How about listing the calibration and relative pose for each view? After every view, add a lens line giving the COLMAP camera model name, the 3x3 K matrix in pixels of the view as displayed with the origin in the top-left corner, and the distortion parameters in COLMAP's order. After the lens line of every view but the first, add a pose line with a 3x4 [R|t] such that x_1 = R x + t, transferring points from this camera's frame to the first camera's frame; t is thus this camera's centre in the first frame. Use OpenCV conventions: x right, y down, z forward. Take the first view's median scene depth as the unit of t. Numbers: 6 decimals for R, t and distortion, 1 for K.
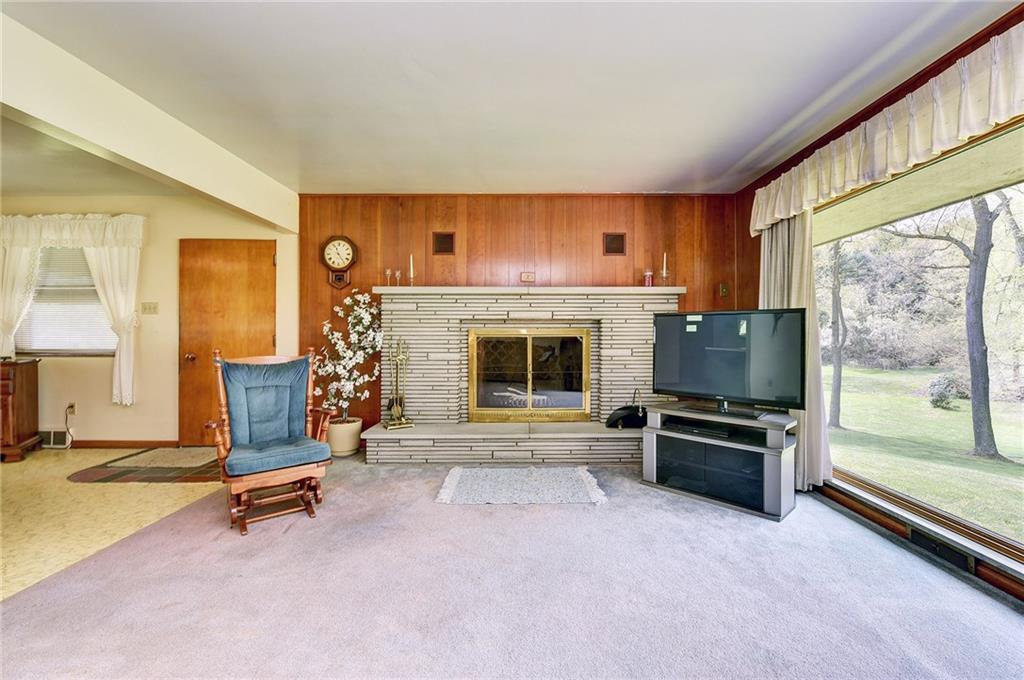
lens RADIAL K [[406.7, 0, 507.9], [0, 406.7, 335.3], [0, 0, 1]] dist [-0.017587, -0.000175]
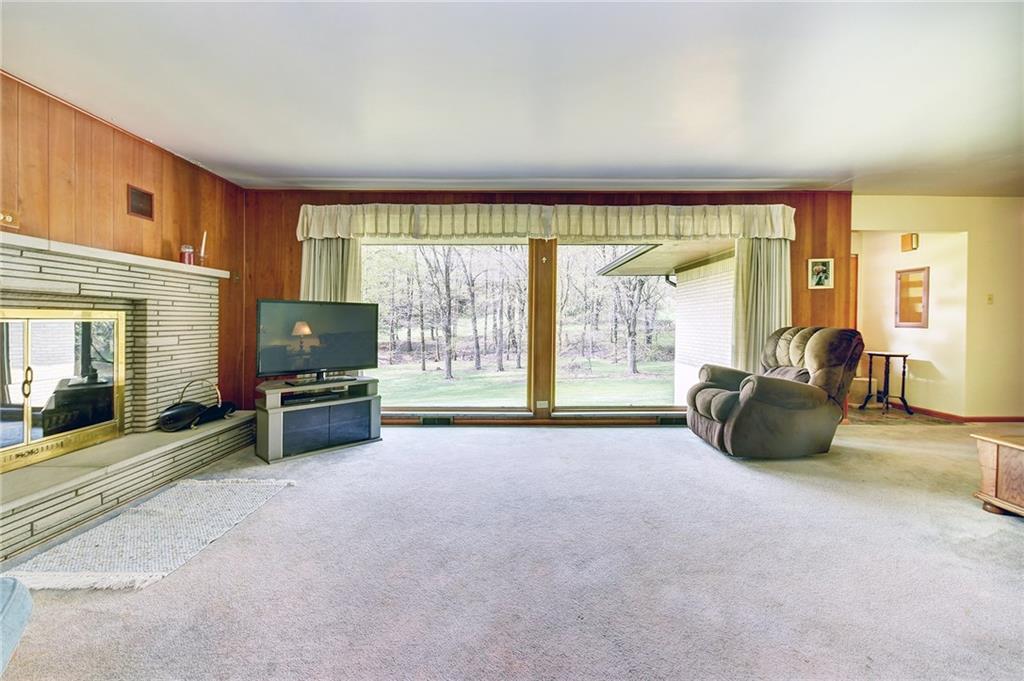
lens RADIAL K [[411.0, 0, 511.1], [0, 411.0, 323.8], [0, 0, 1]] dist [-0.000240, -0.000014]
pose [[0.003580, -0.003098, 0.999989, -0.554840], [-0.002873, 0.999991, 0.003108, 0.002621], [-0.999989, -0.002884, 0.003571, 0.299234]]
